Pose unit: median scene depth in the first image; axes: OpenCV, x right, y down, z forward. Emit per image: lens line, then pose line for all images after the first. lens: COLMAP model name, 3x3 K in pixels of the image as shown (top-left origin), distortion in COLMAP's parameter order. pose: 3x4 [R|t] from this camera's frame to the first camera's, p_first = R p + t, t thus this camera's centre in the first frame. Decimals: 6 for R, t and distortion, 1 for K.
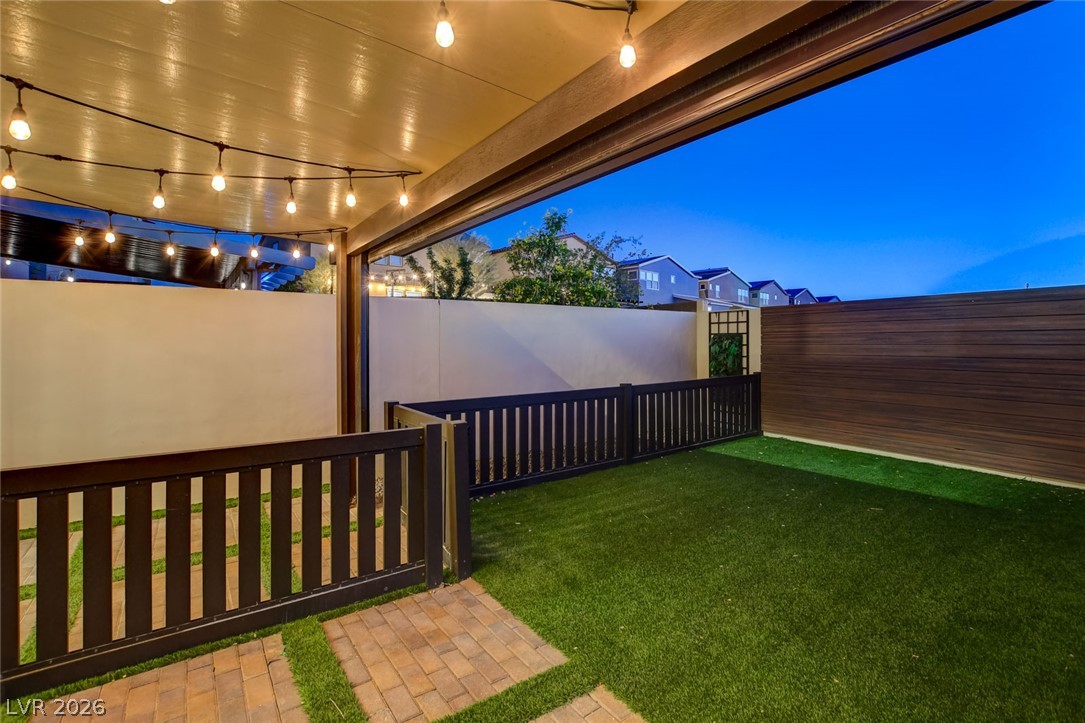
lens RADIAL K [[485.2, 0, 540.2], [0, 485.2, 351.1], [0, 0, 1]] dist [-0.034880, 0.005639]
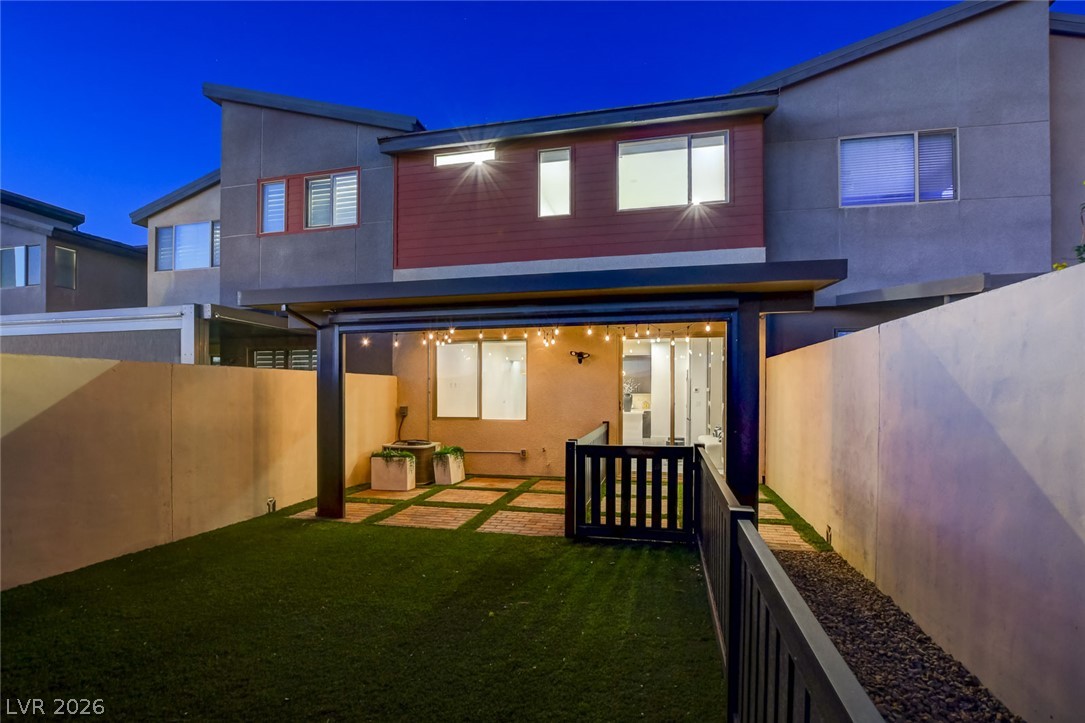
lens RADIAL K [[487.0, 0, 569.3], [0, 487.0, 385.1], [0, 0, 1]] dist [-0.026767, 0.007411]
pose [[-0.720137, -0.000917, -0.693832, 0.462595], [-0.000467, 1.000000, -0.000837, -0.022801], [0.693832, -0.000278, -0.720137, 1.026020]]
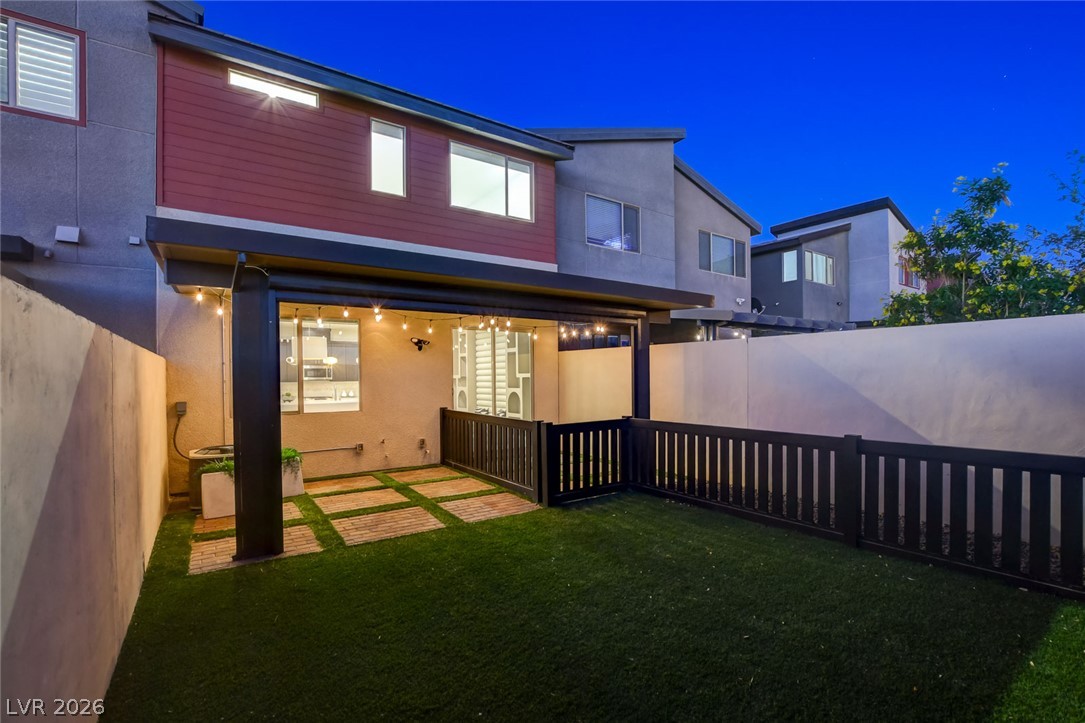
lens RADIAL K [[474.7, 0, 540.1], [0, 474.7, 373.0], [0, 0, 1]] dist [-0.031846, 0.005716]
pose [[0.000969, 0.004222, -0.999991, 0.783574], [-0.002428, 0.999988, 0.004220, -0.027689], [0.999997, 0.002424, 0.000980, 0.451599]]
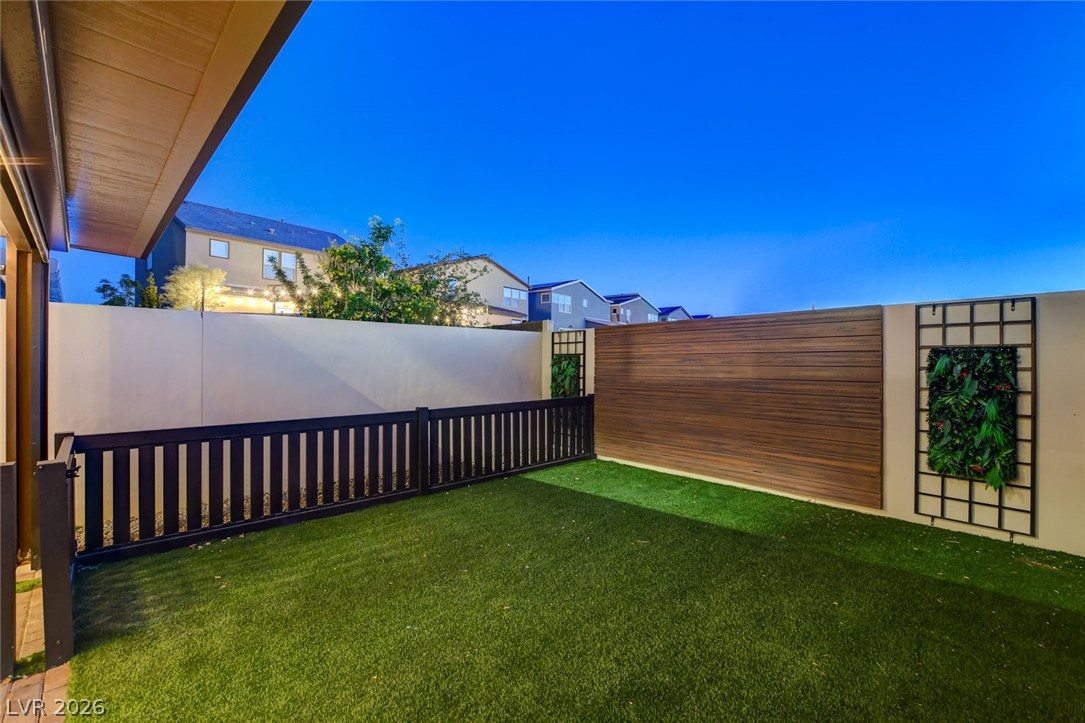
lens RADIAL K [[474.7, 0, 540.1], [0, 474.7, 373.0], [0, 0, 1]] dist [-0.031846, 0.005716]
pose [[0.988945, 0.002563, 0.148257, 0.232795], [-0.002816, 0.999995, 0.001500, 0.000502], [-0.148253, -0.001901, 0.988948, 0.073159]]
